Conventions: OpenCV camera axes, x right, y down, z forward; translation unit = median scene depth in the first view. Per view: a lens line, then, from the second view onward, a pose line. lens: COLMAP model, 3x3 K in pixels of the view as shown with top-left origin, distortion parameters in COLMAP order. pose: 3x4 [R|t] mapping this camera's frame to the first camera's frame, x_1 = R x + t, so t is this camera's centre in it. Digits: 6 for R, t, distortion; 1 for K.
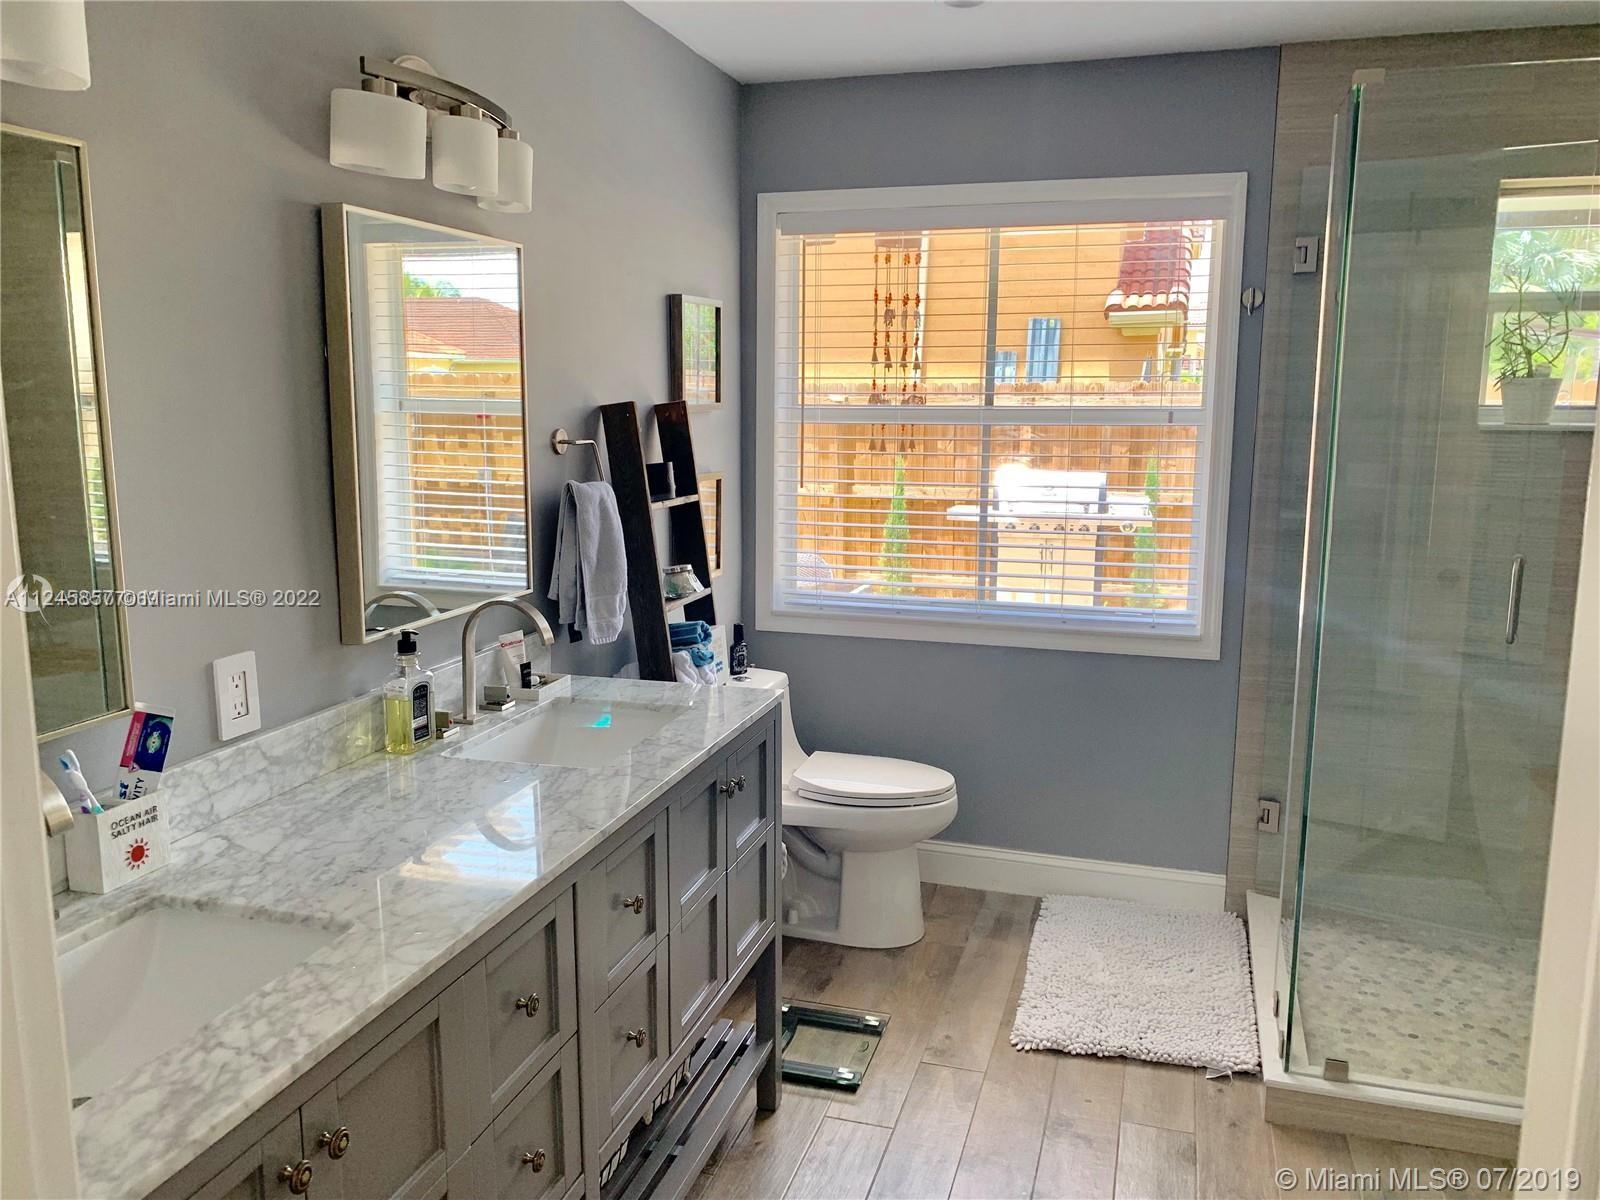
lens RADIAL K [[1224.7, 0, 802.4], [0, 1224.7, 593.8], [0, 0, 1]] dist [0.032593, -0.013013]
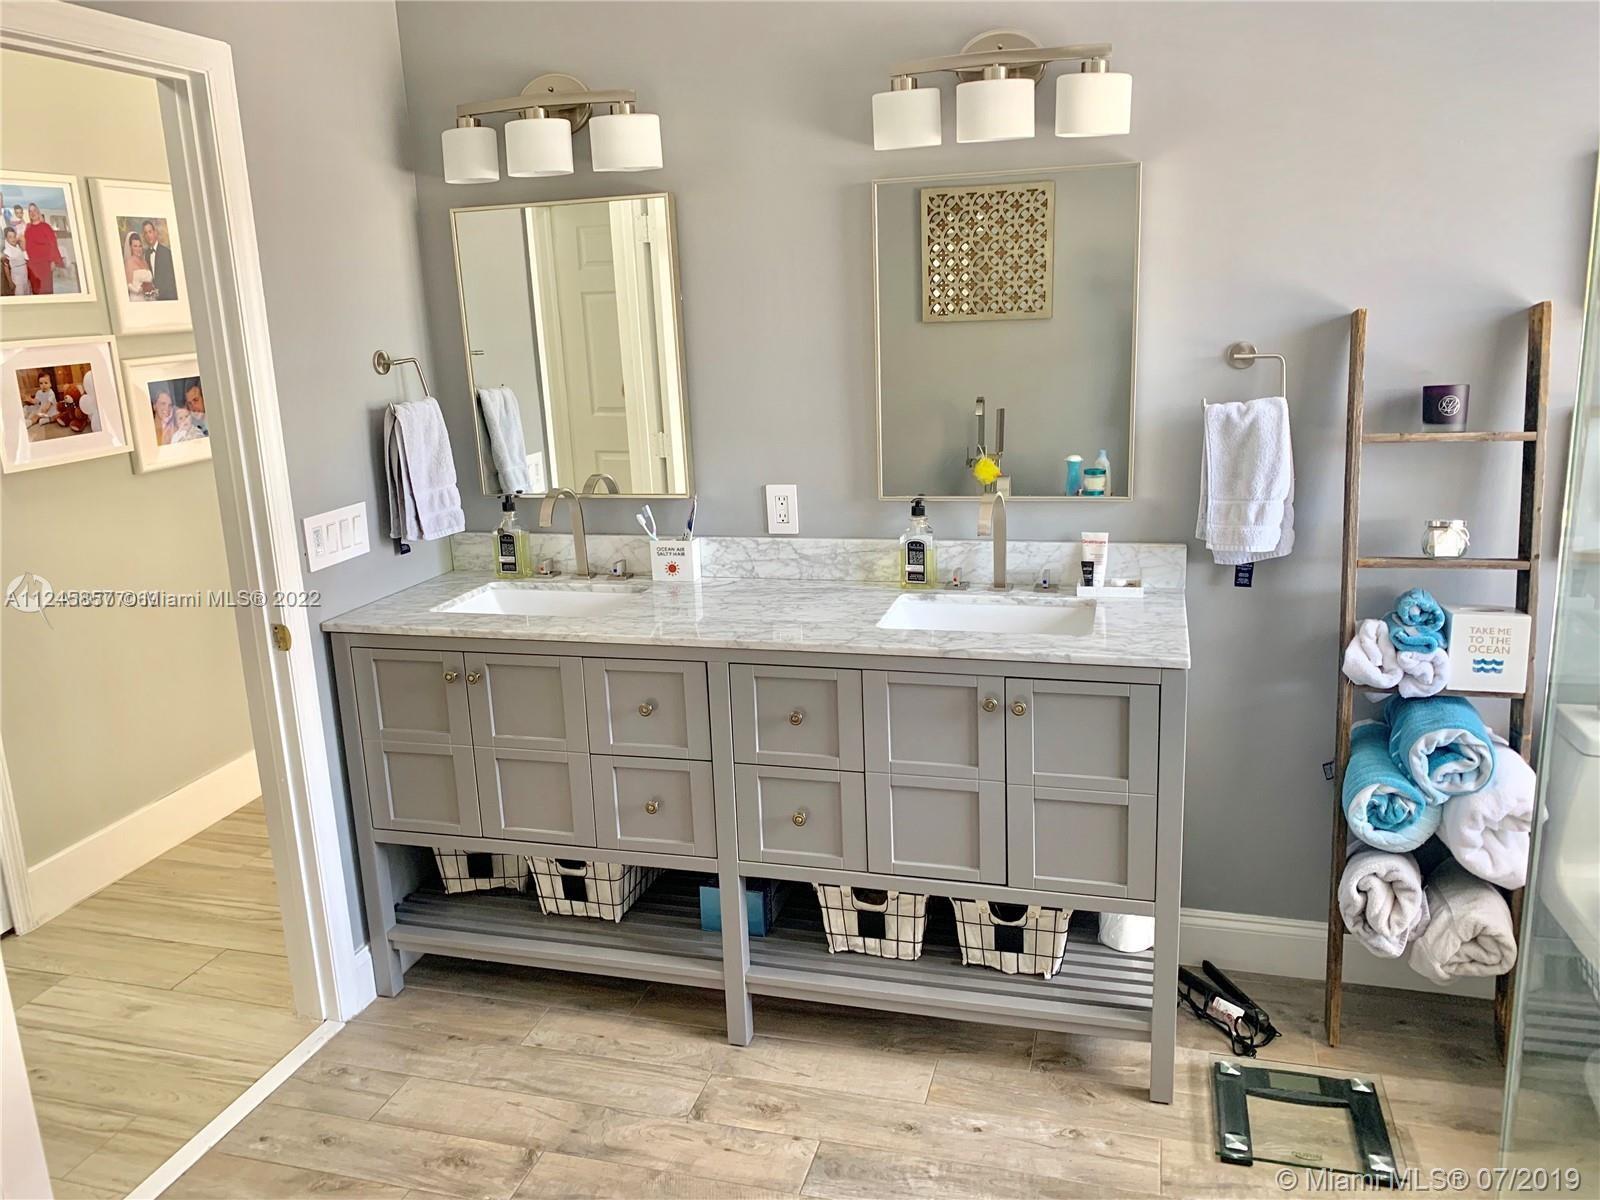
lens RADIAL K [[1224.7, 0, 799.8], [0, 1224.7, 598.6], [0, 0, 1]] dist [0.032593, -0.013013]
pose [[0.004304, 0.237885, -0.971284, 1.110950], [-0.118605, 0.964558, 0.235712, -0.182812], [0.992932, 0.114185, 0.032366, 0.951644]]
